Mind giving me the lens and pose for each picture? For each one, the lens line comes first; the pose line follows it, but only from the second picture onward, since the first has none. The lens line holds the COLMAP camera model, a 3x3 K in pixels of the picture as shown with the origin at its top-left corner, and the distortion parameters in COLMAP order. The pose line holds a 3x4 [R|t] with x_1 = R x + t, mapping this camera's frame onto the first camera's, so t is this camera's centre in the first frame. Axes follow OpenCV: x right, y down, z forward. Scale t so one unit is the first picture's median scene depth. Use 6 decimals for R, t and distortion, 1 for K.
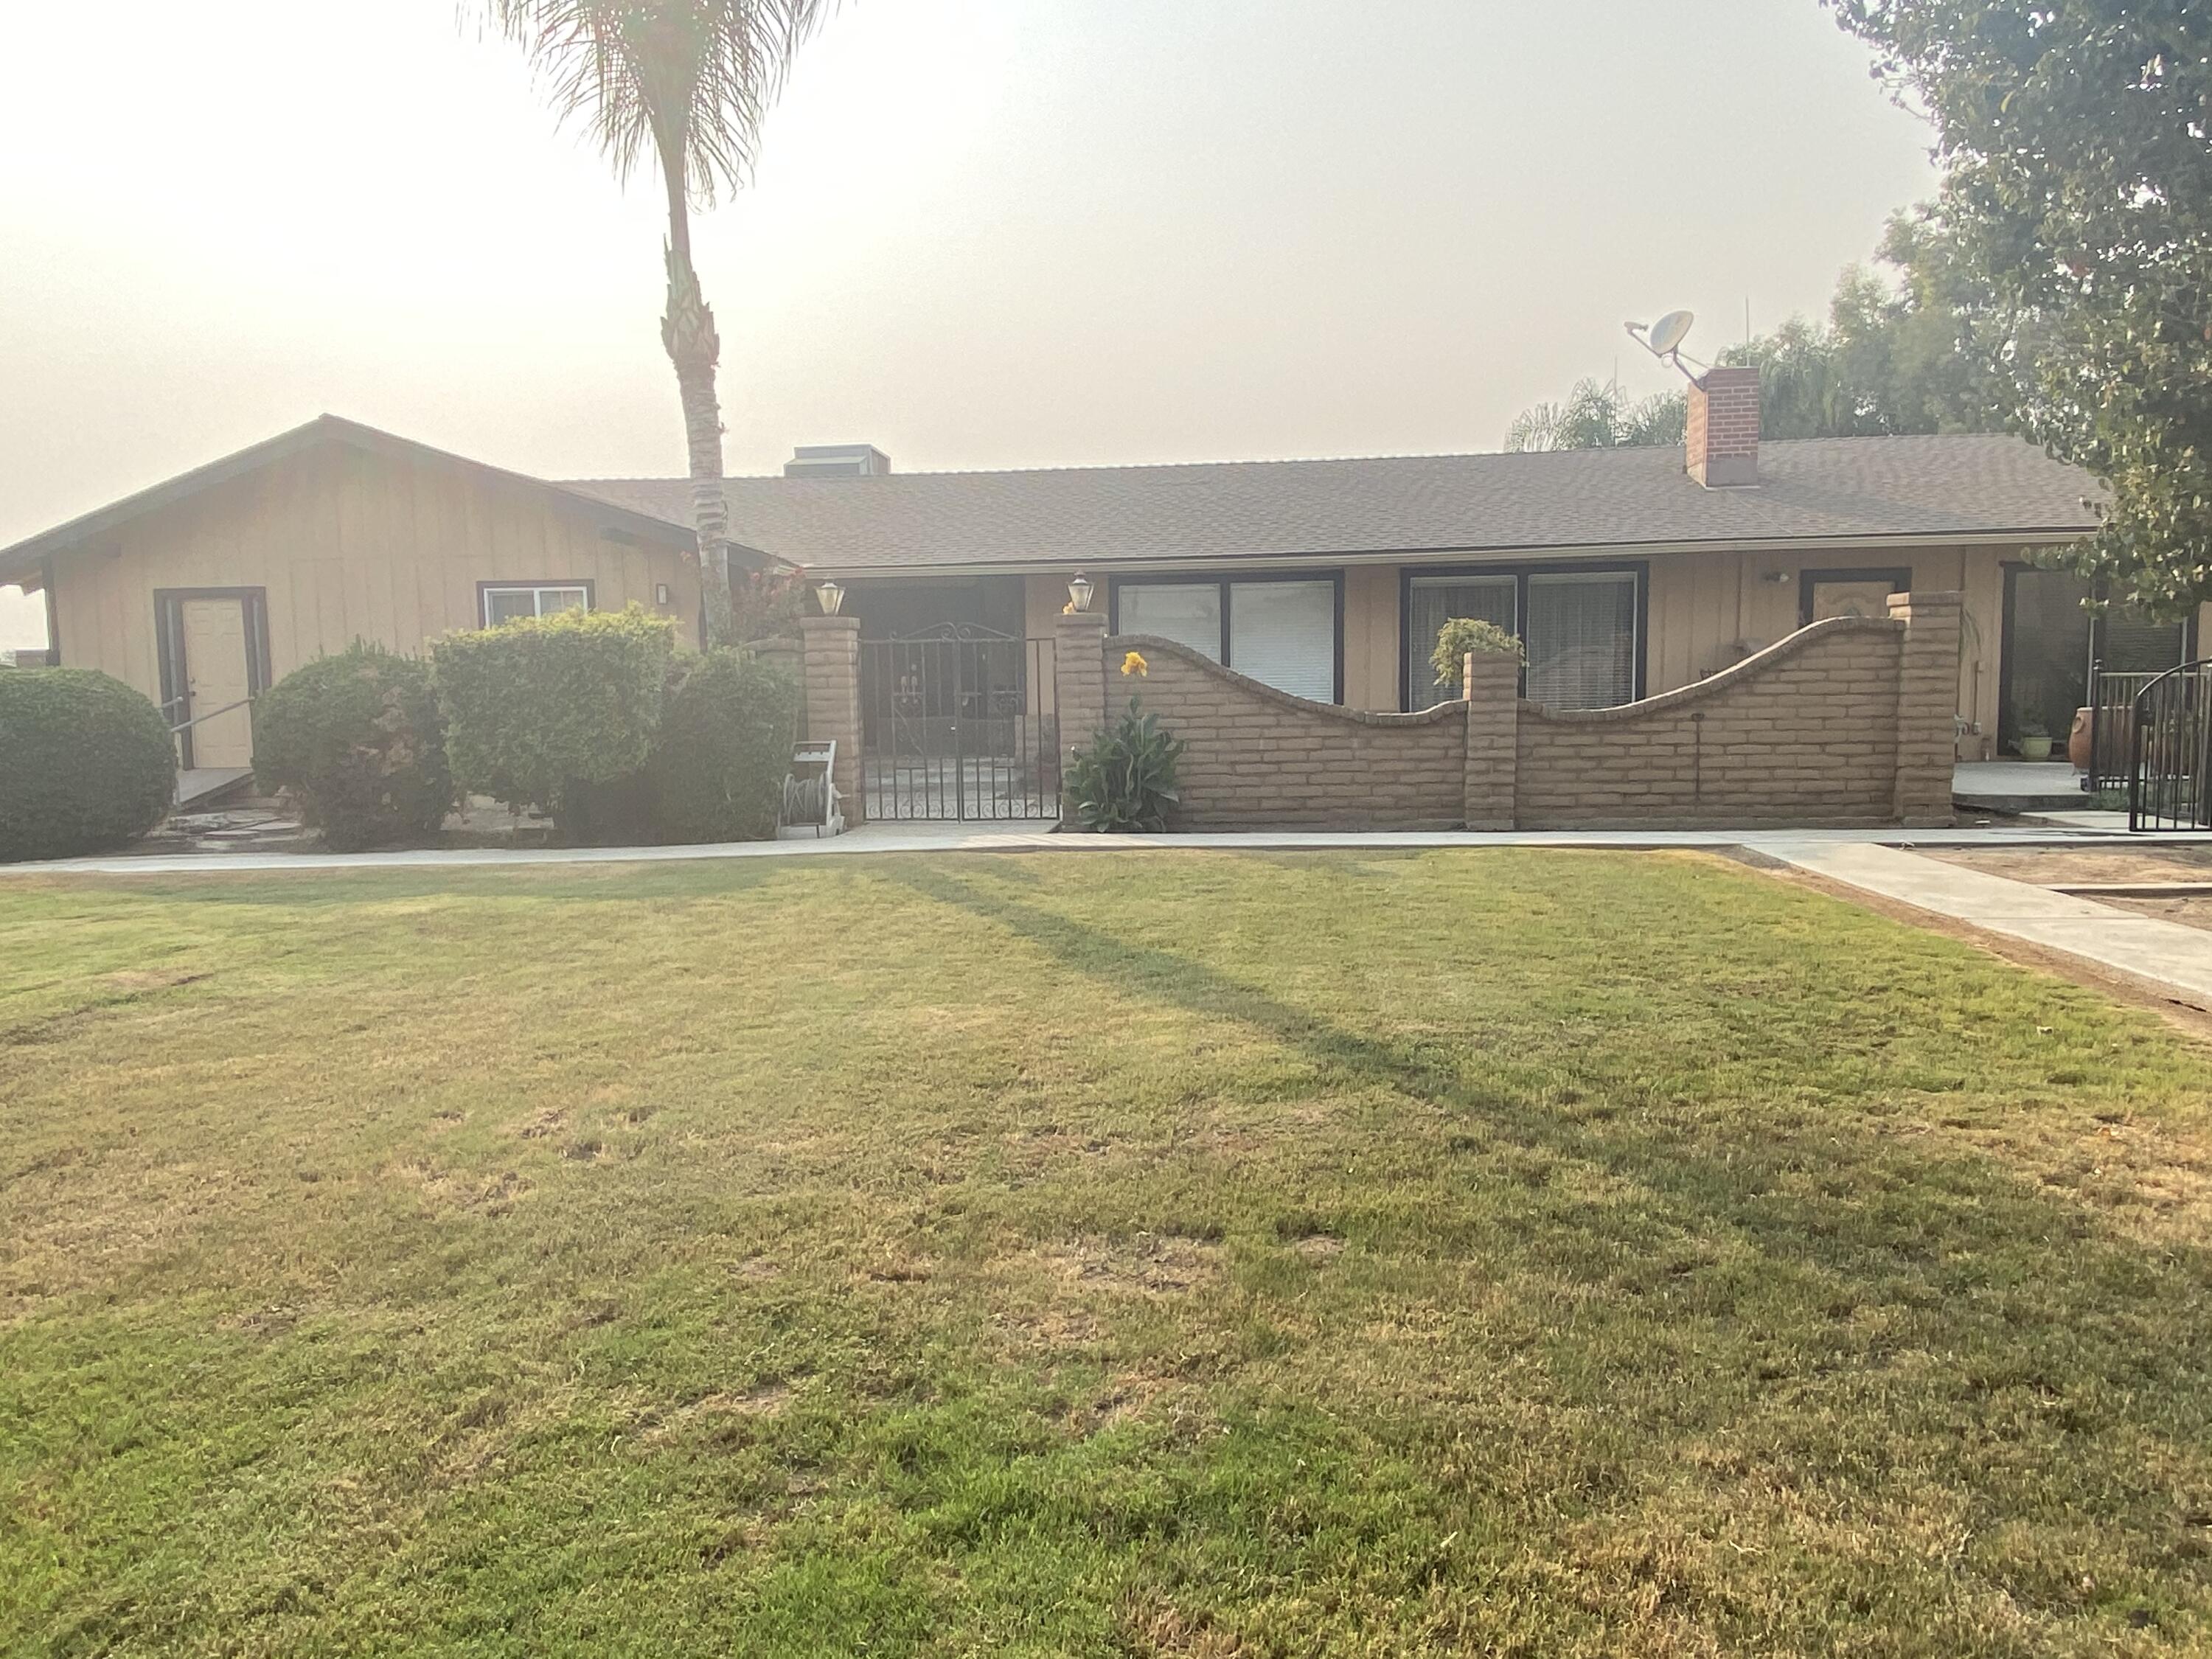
lens RADIAL K [[1556.7, 0, 1098.1], [0, 1556.7, 839.7], [0, 0, 1]] dist [0.042278, -0.032962]
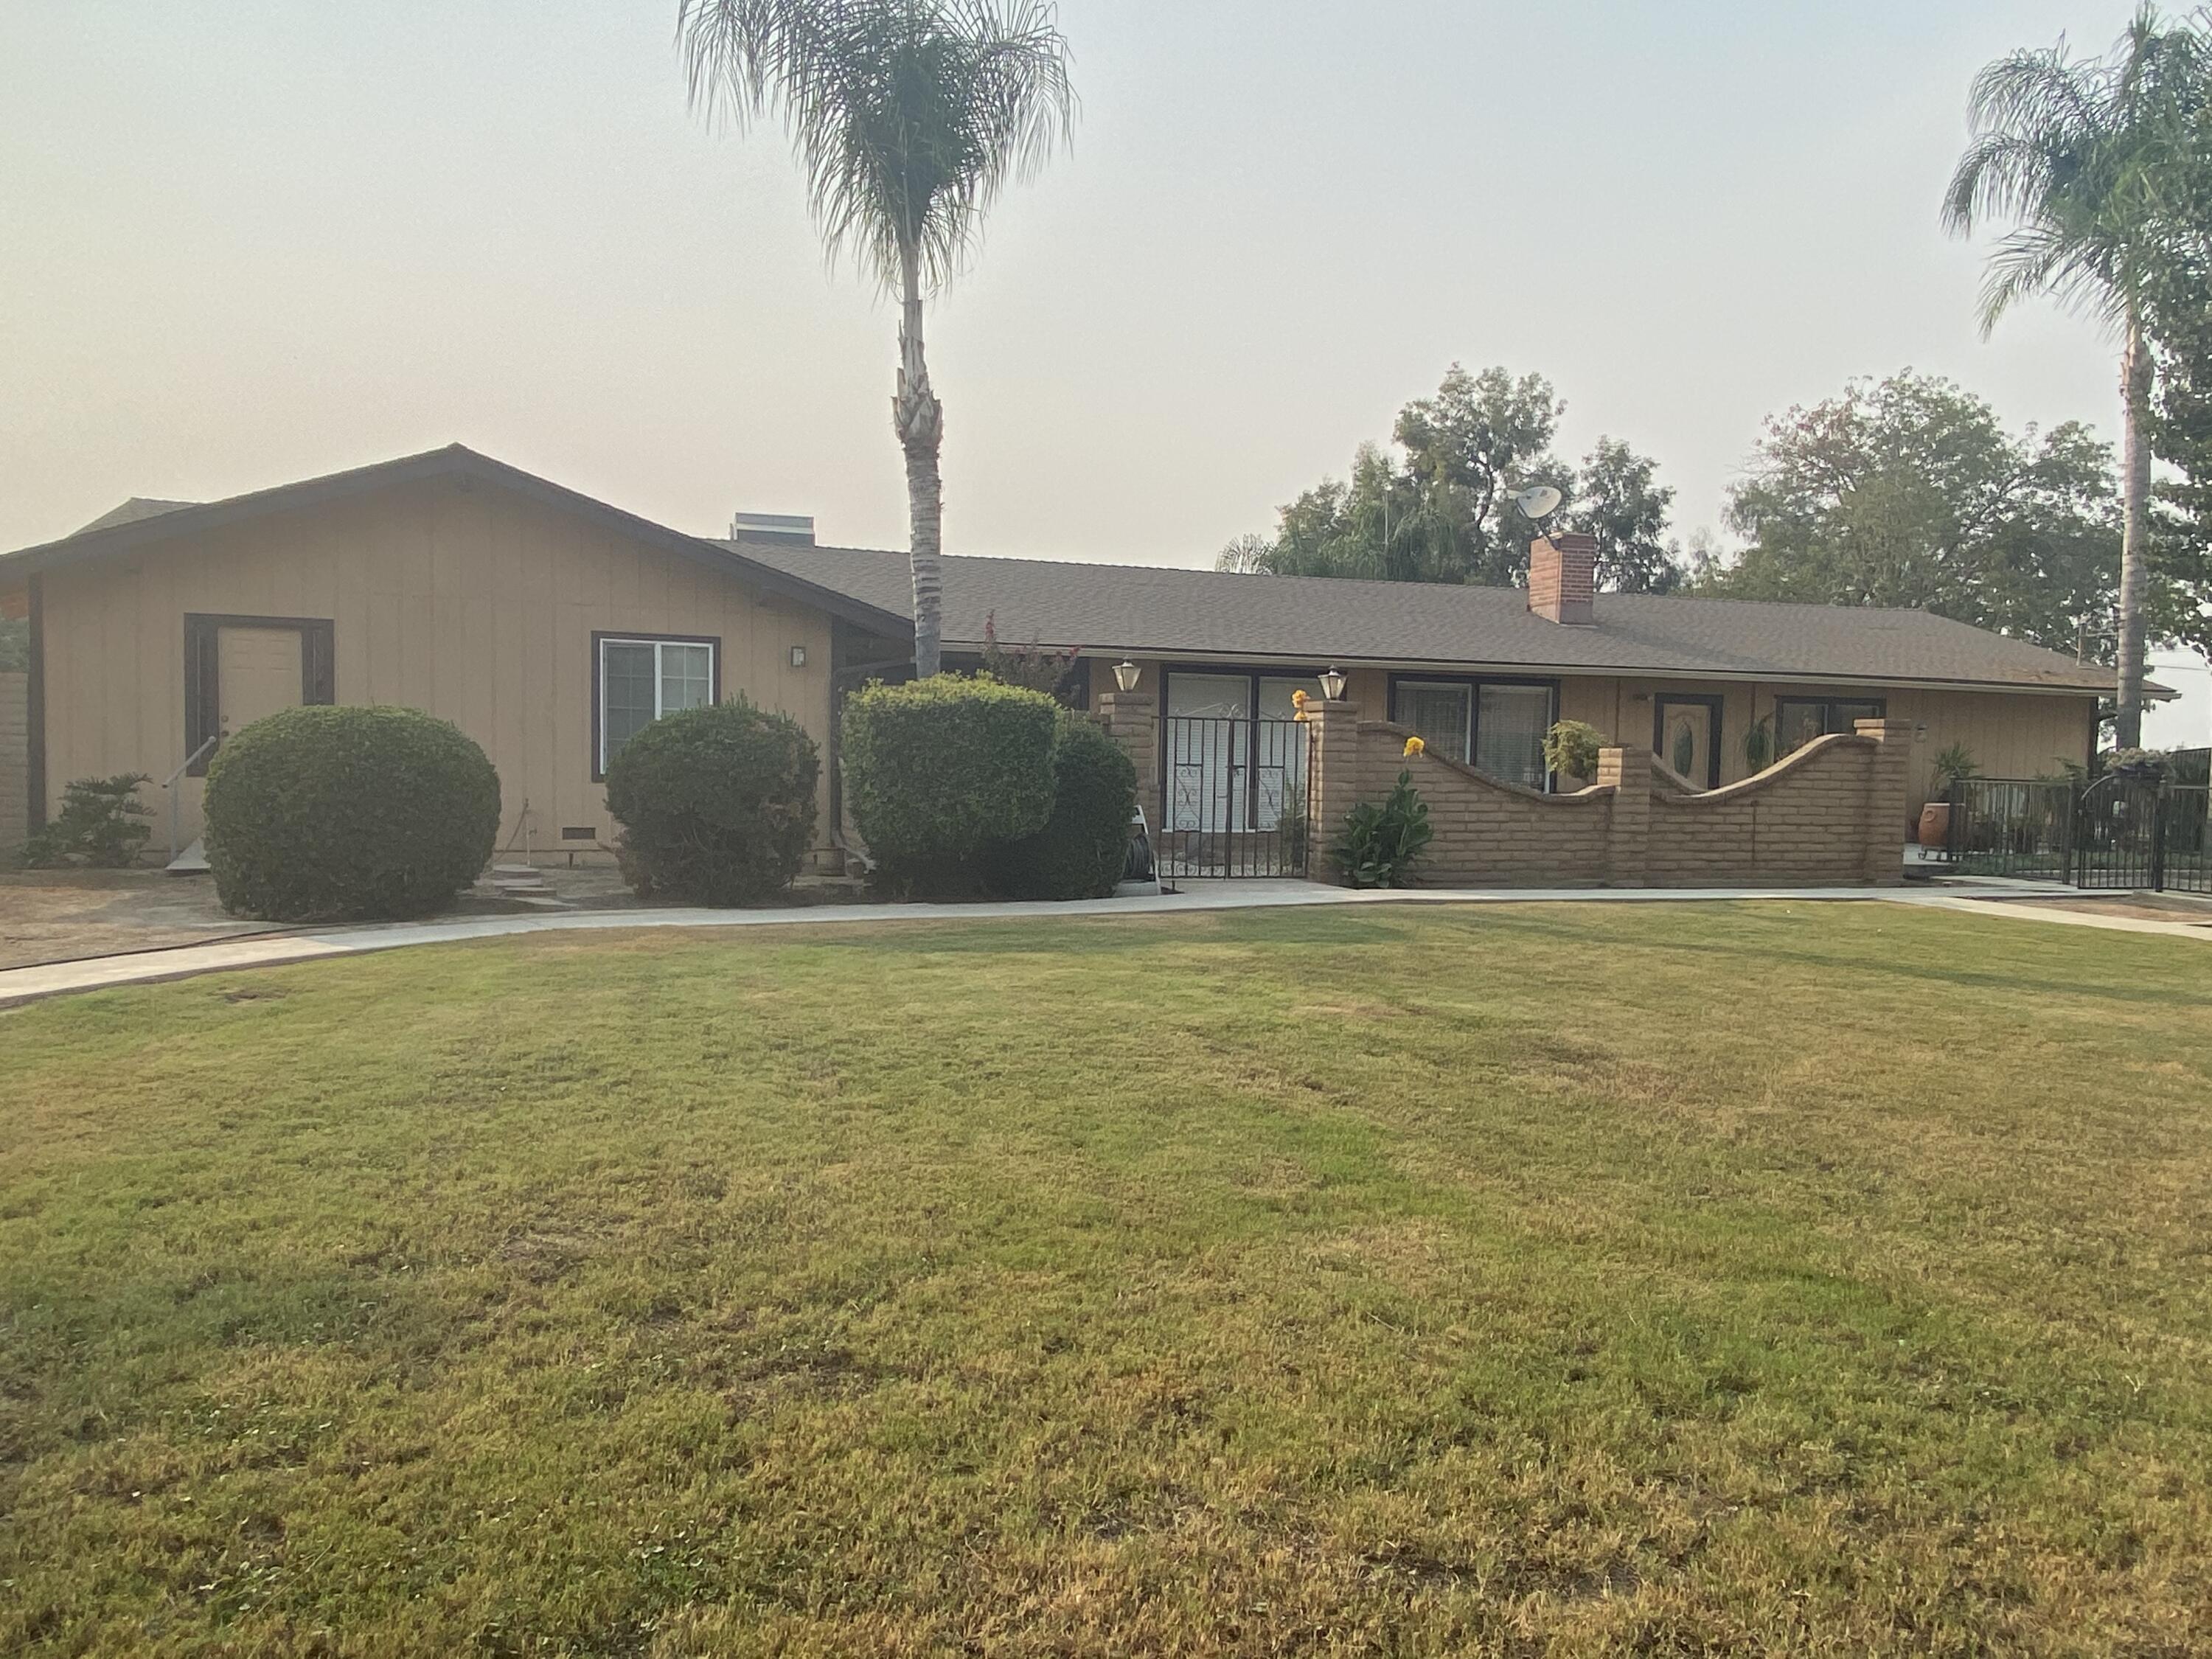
lens RADIAL K [[1471.6, 0, 1112.9], [0, 1471.6, 842.6], [0, 0, 1]] dist [0.026977, -0.006793]
pose [[0.919536, 0.013832, 0.392763, -0.579558], [0.002925, 0.999112, -0.042035, 0.005986], [-0.392996, 0.039802, 0.918679, 0.054128]]
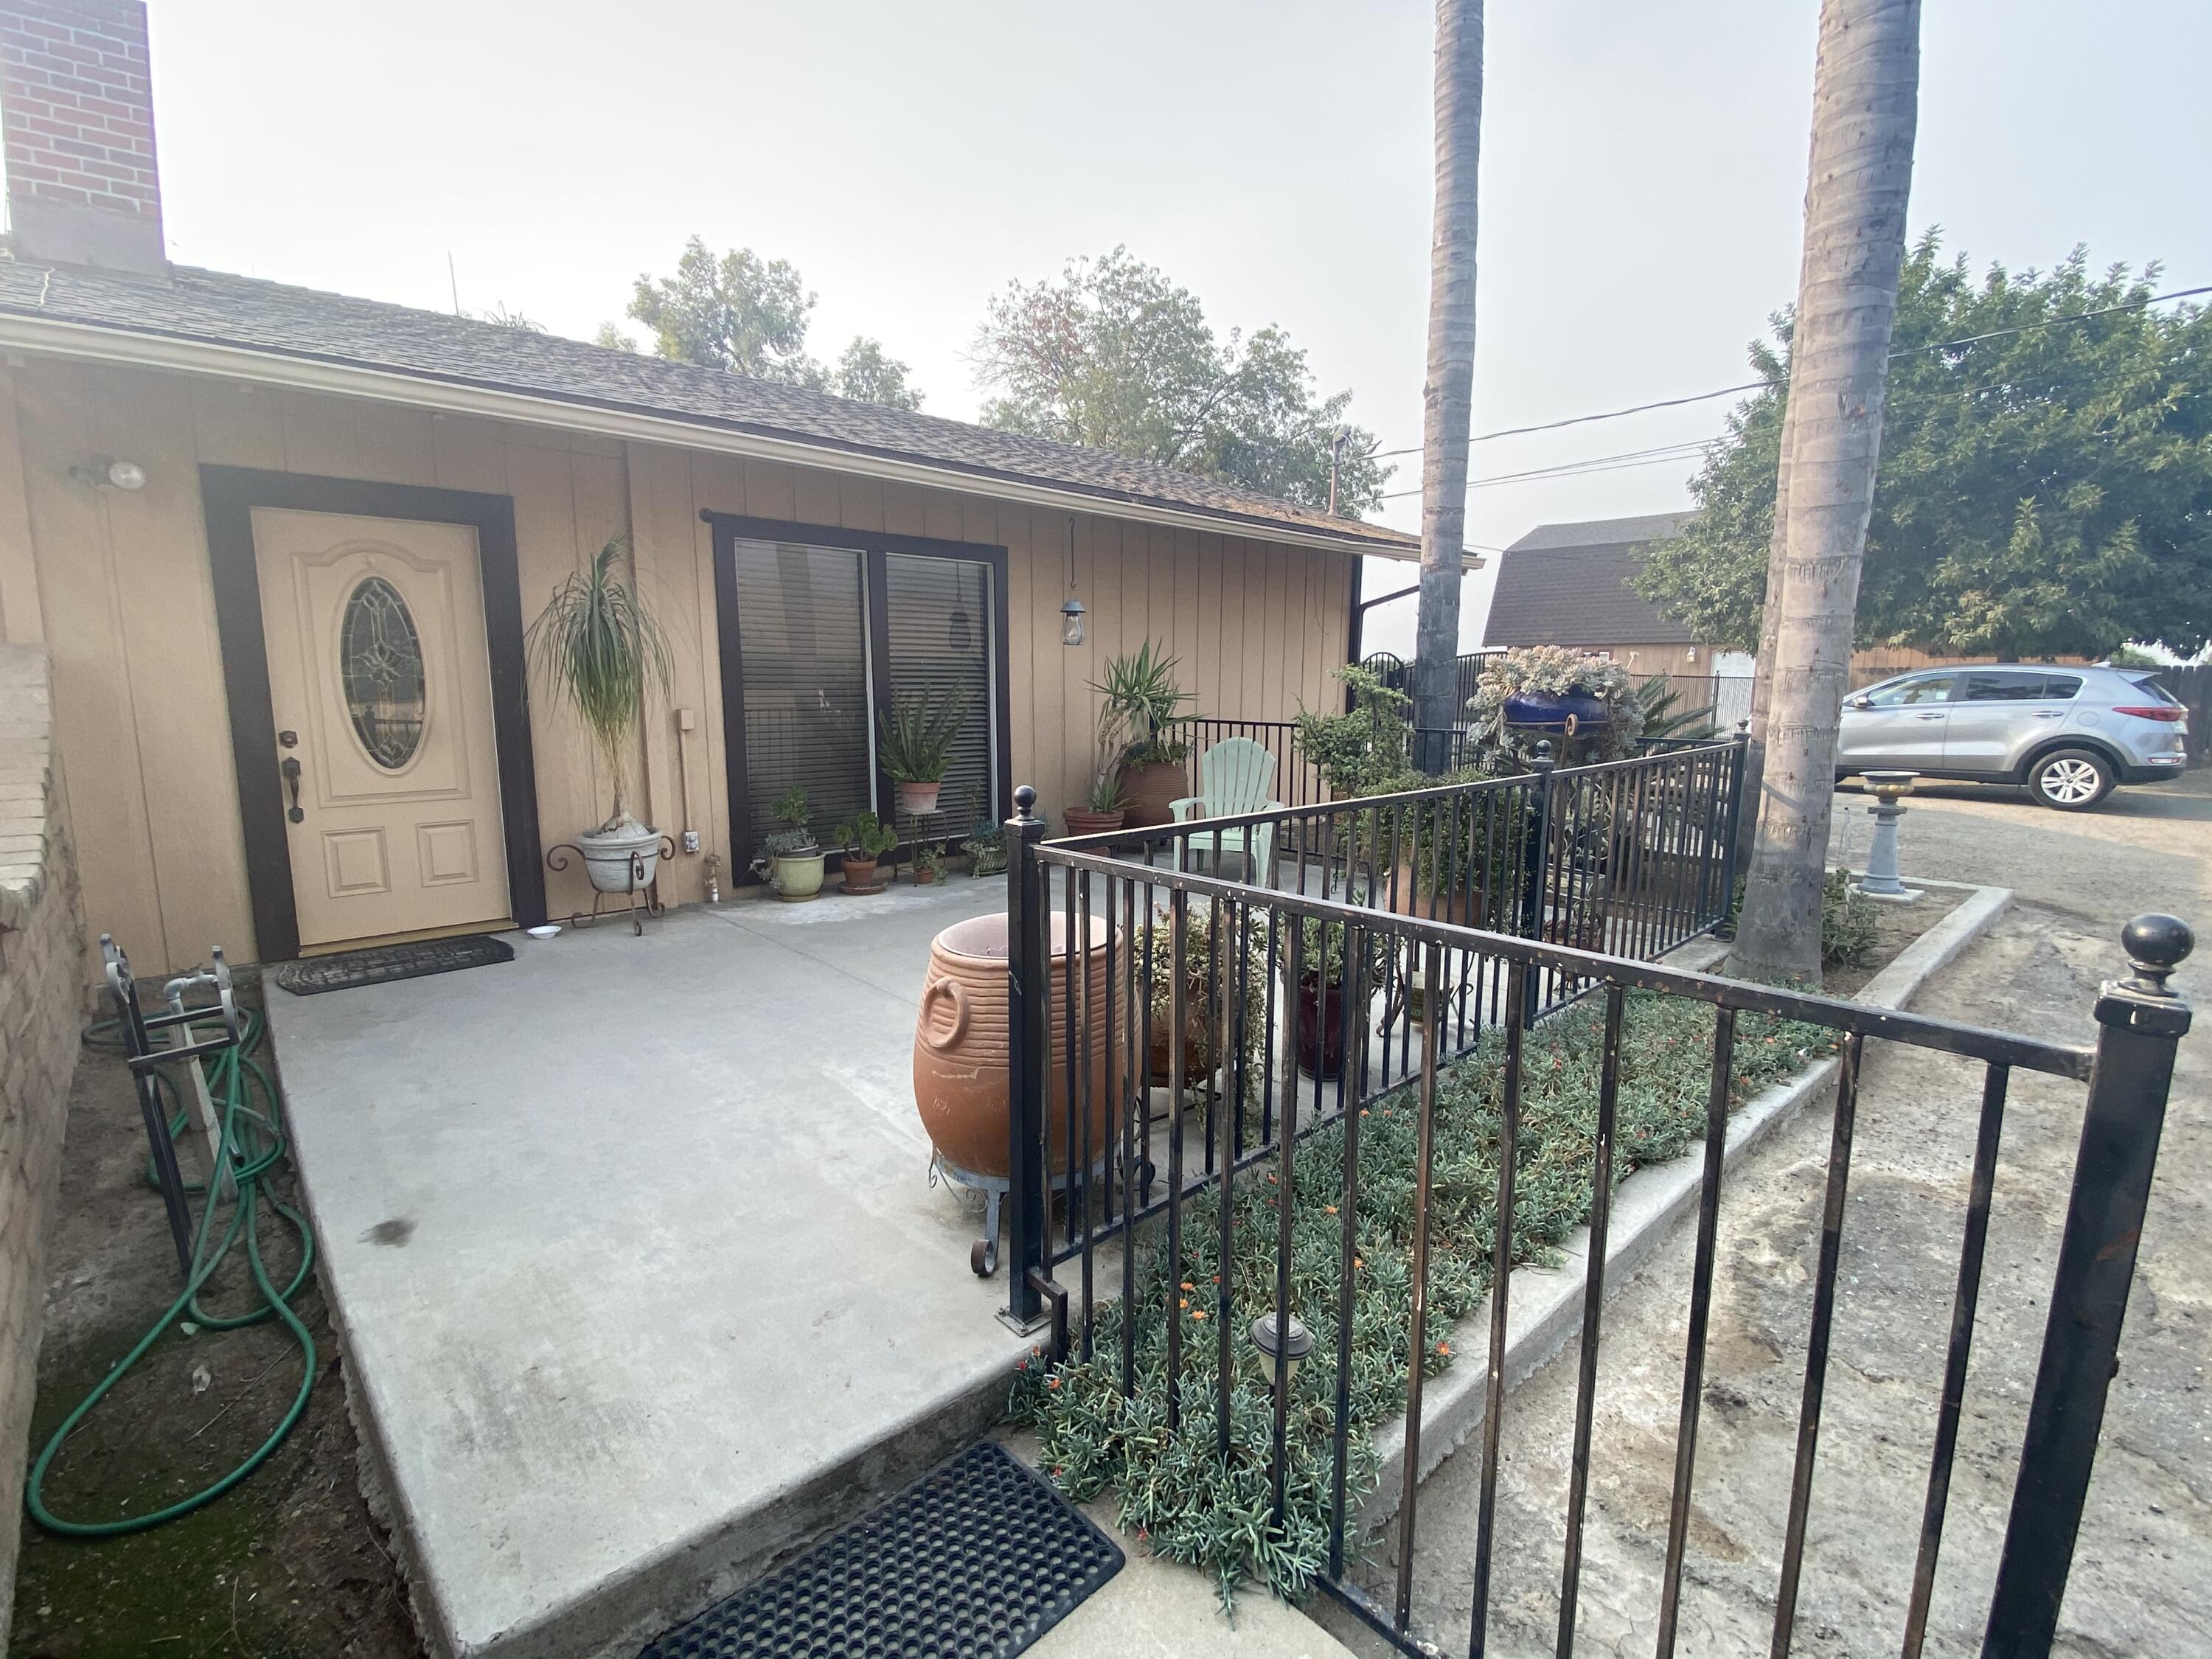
lens RADIAL K [[1016.2, 0, 1108.3], [0, 1016.2, 836.9], [0, 0, 1]] dist [0.003059, 0.000208]
pose [[0.666752, -0.087749, 0.740096, 0.507311], [0.048209, 0.996043, 0.074663, -0.114899], [-0.743719, -0.014102, 0.668344, 0.847694]]
